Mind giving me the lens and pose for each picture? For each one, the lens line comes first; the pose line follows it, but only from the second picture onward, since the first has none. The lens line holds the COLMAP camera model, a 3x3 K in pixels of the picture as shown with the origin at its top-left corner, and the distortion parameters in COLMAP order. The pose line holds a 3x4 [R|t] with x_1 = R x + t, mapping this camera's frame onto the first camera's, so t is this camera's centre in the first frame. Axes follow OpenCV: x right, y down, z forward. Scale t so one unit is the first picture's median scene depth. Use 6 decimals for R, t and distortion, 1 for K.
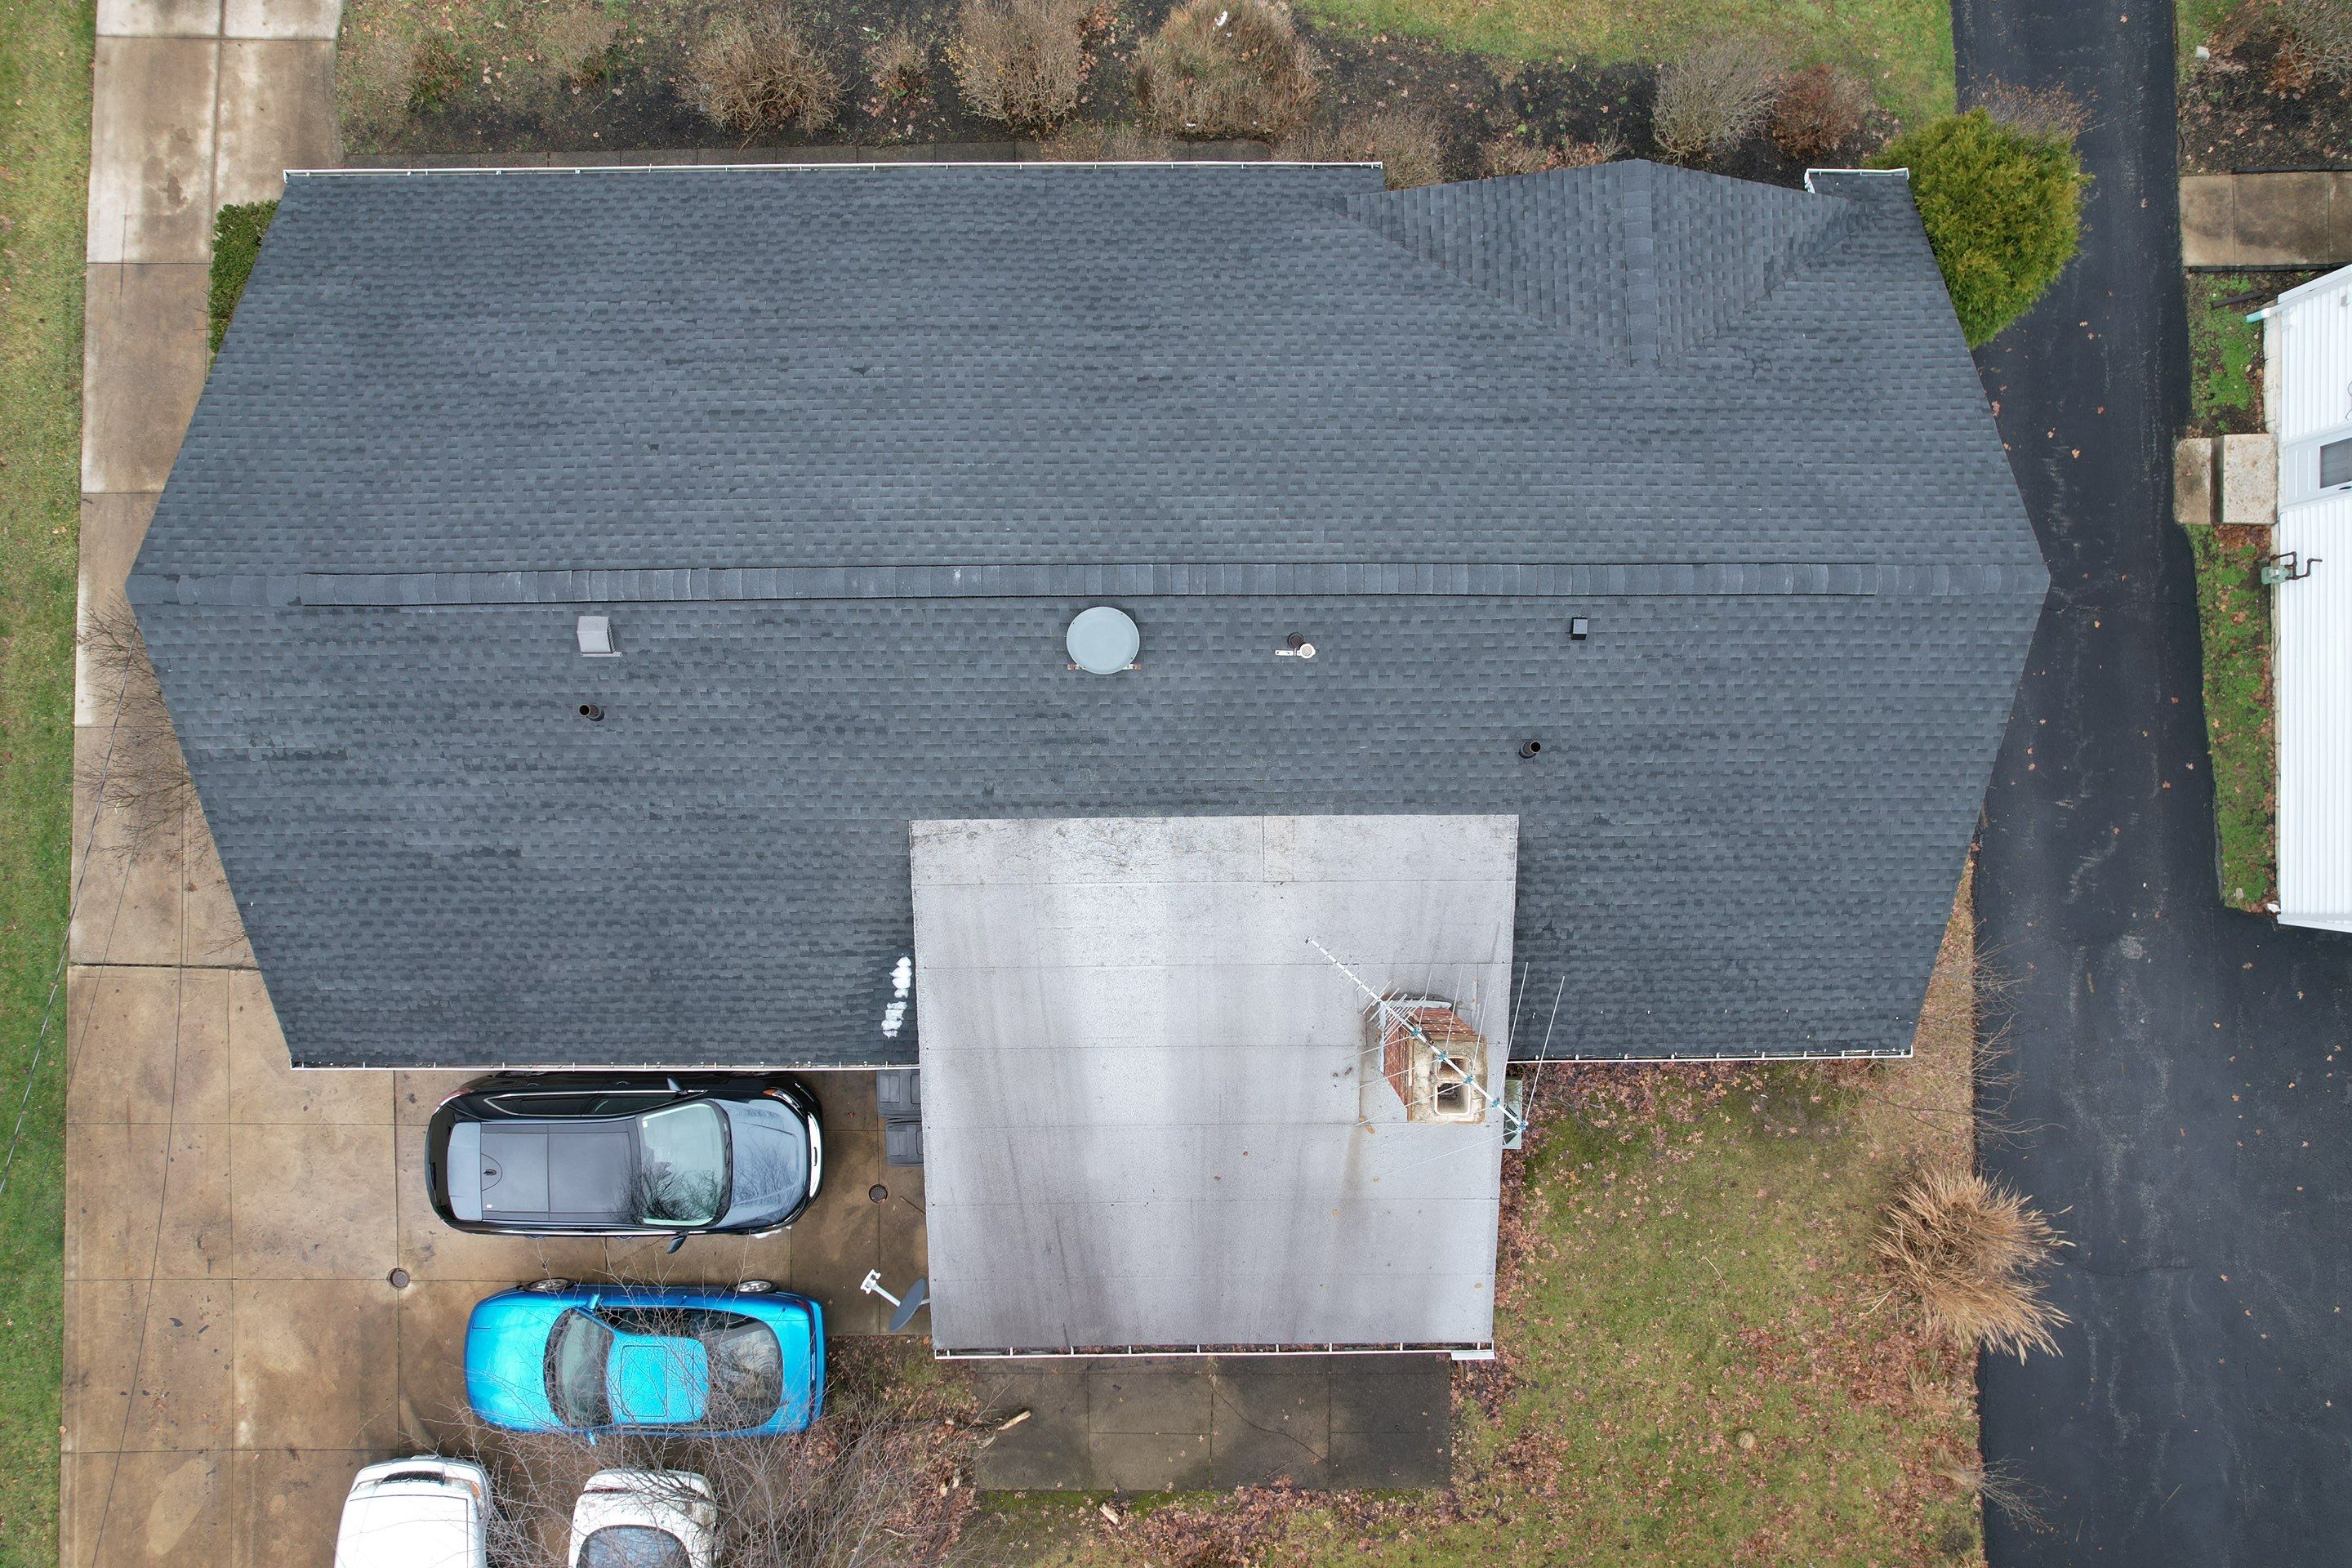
lens RADIAL K [[1511.9, 0, 1174.9], [0, 1511.9, 789.7], [0, 0, 1]] dist [-0.085079, 0.076257]
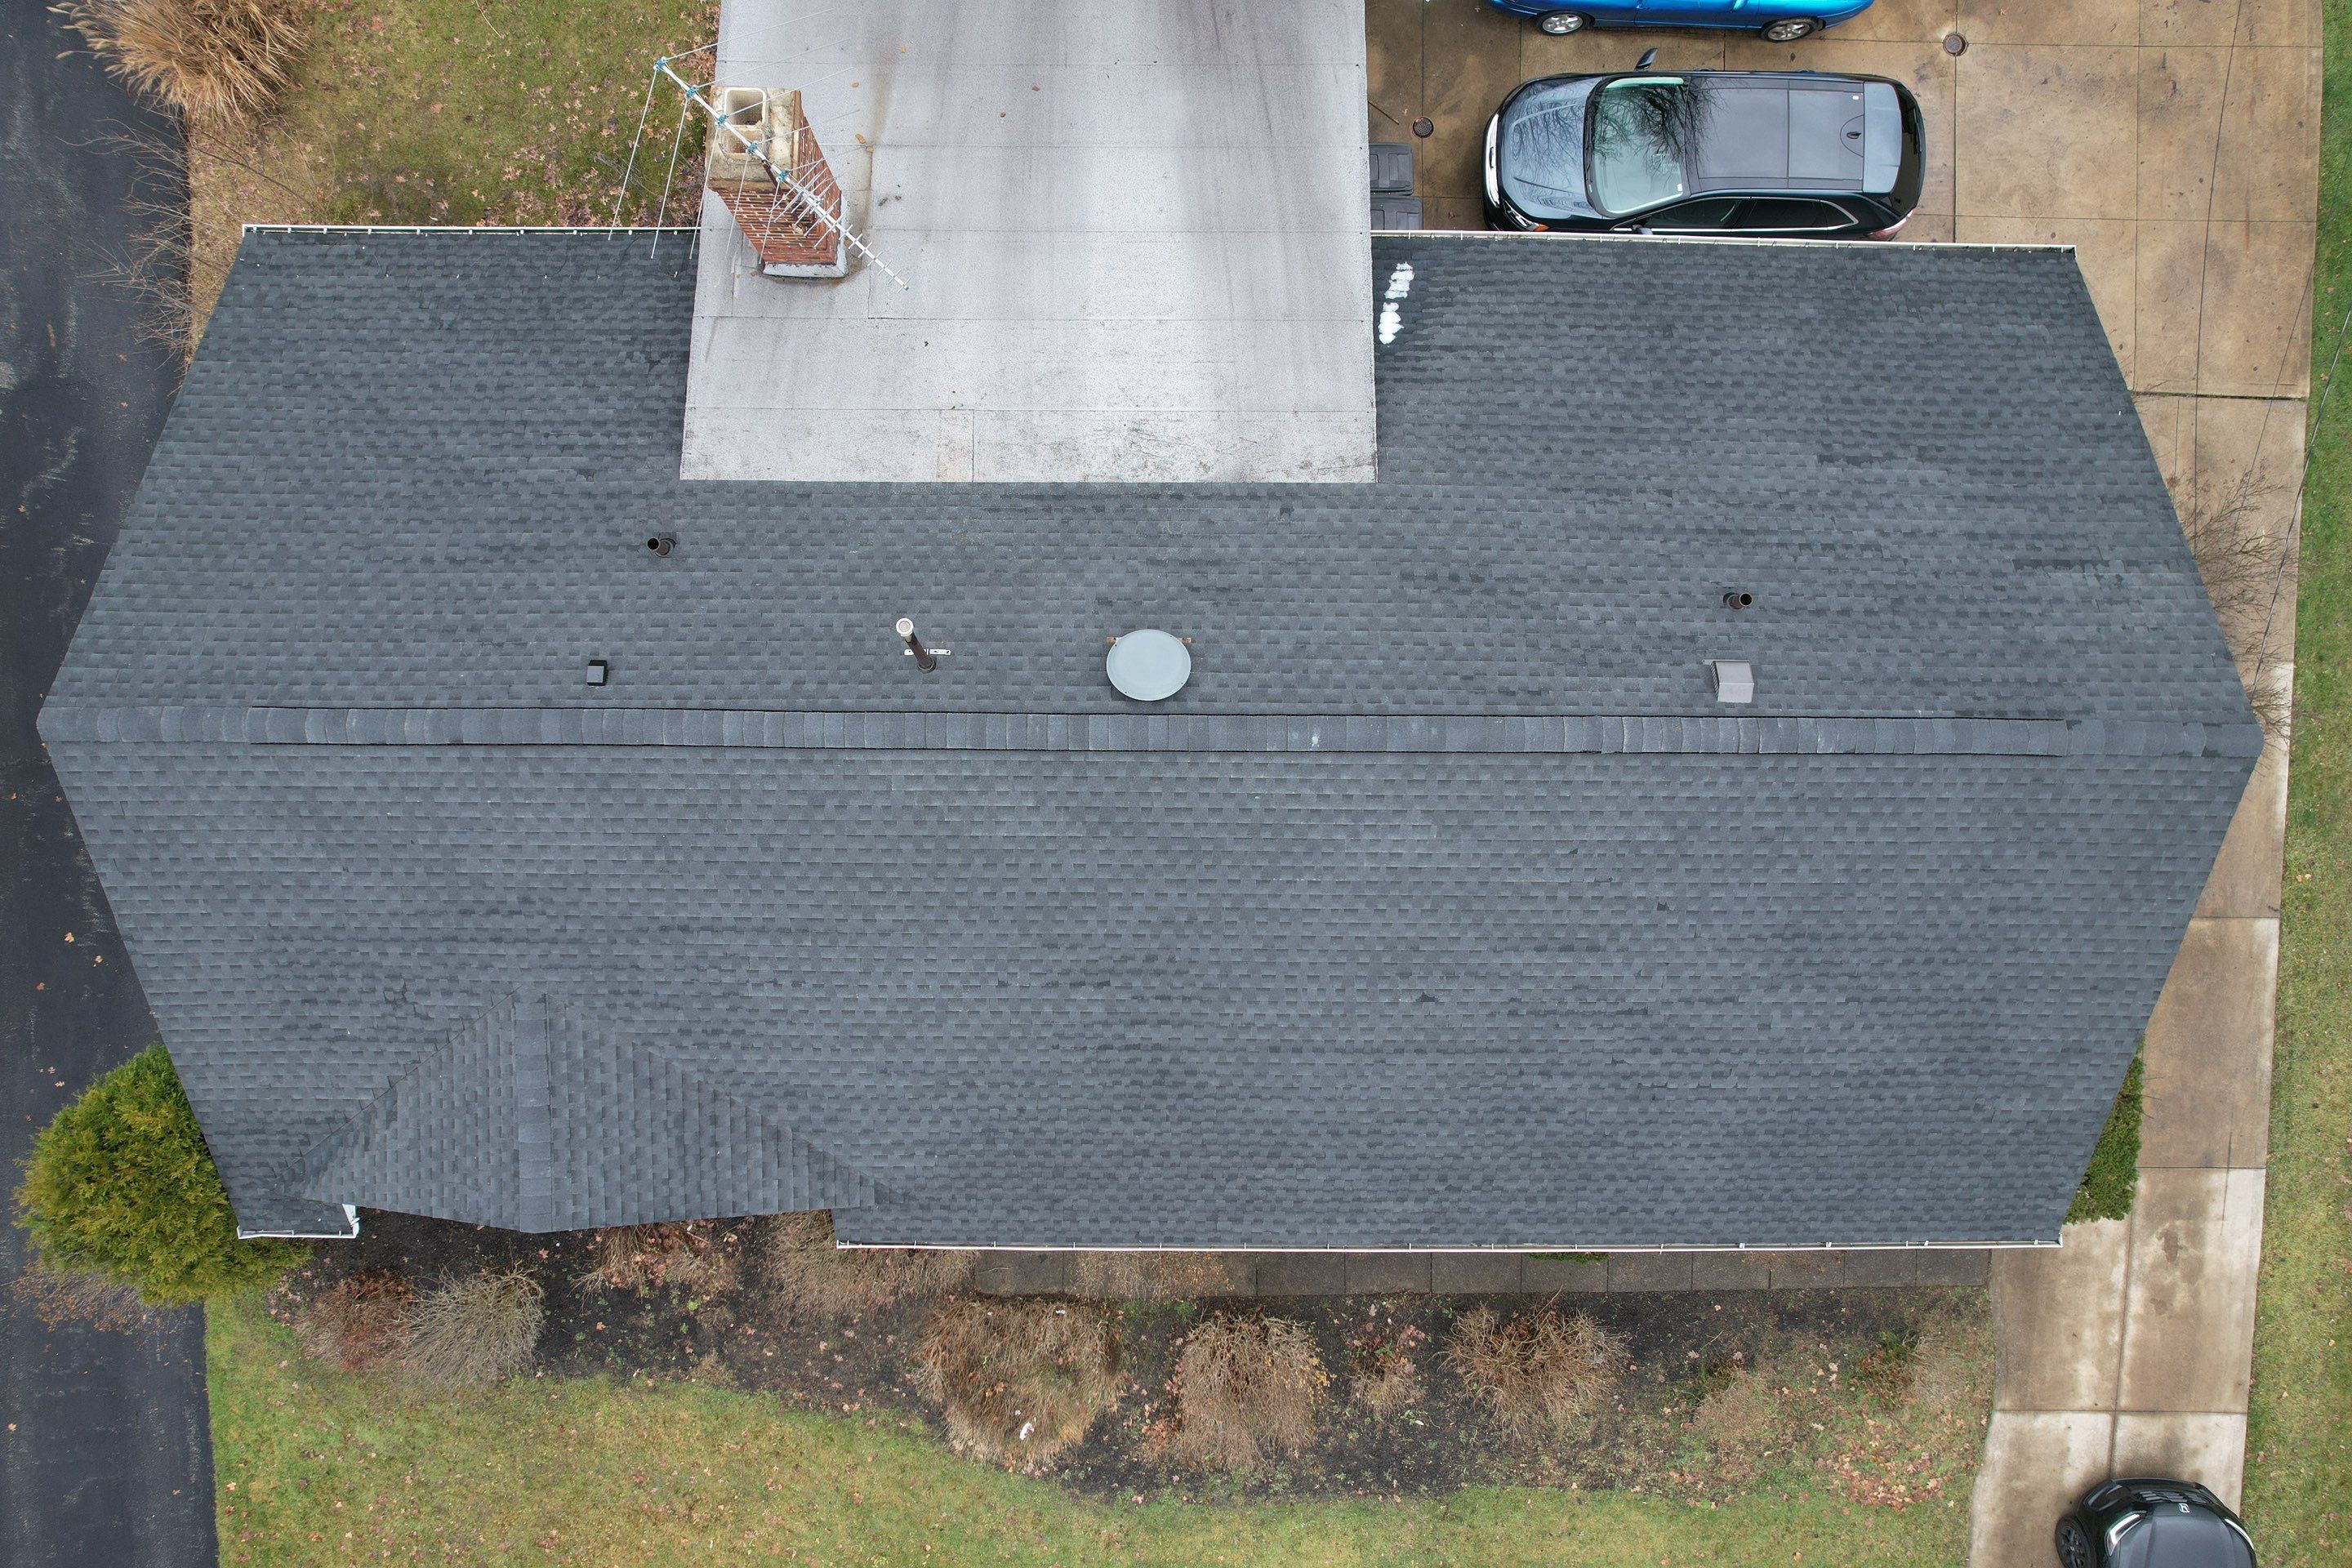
lens RADIAL K [[1511.9, 0, 1170.4], [0, 1511.9, 792.2], [0, 0, 1]] dist [-0.085079, 0.076257]
pose [[-0.999666, -0.013544, -0.022013, -0.033287], [0.013860, -0.999802, -0.014269, -0.126997], [-0.021815, -0.014569, 0.999656, 0.106857]]
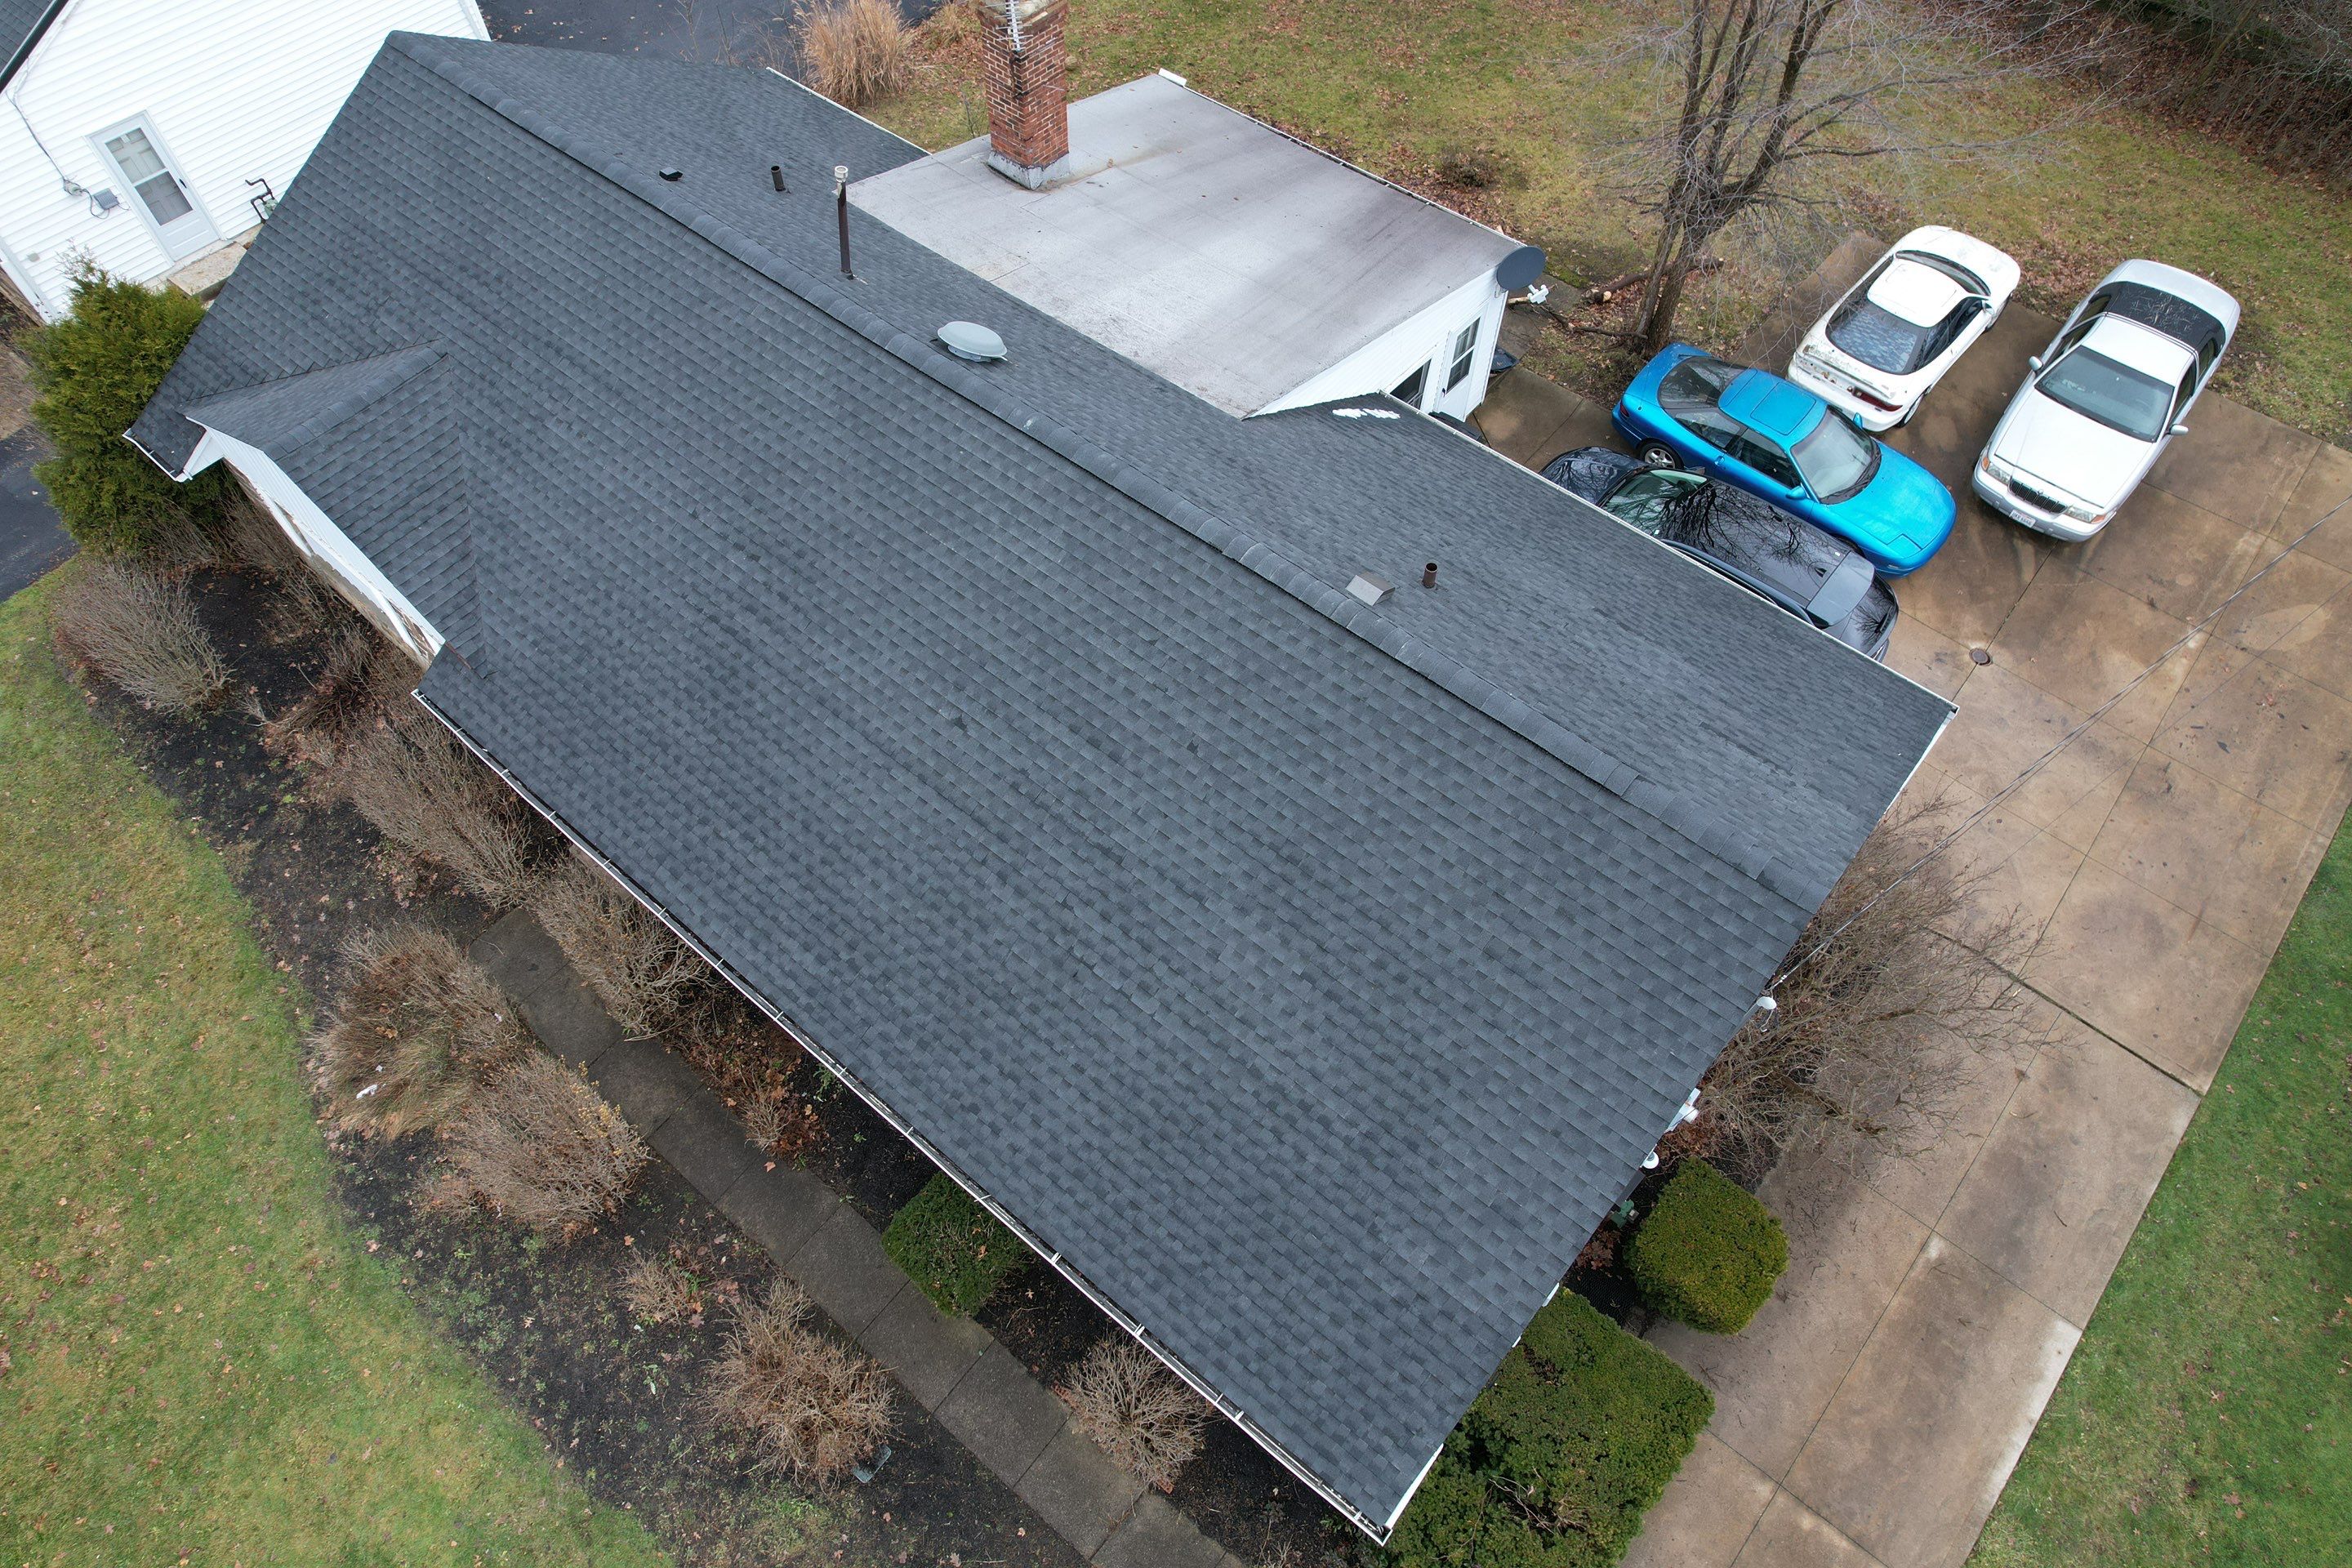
lens RADIAL K [[1511.9, 0, 1172.8], [0, 1511.9, 788.2], [0, 0, 1]] dist [-0.085079, 0.076257]
pose [[-0.760776, -0.544197, 0.353651, -0.541284], [0.649008, -0.635569, 0.418140, -0.503295], [-0.002781, 0.547633, 0.836714, 0.245721]]
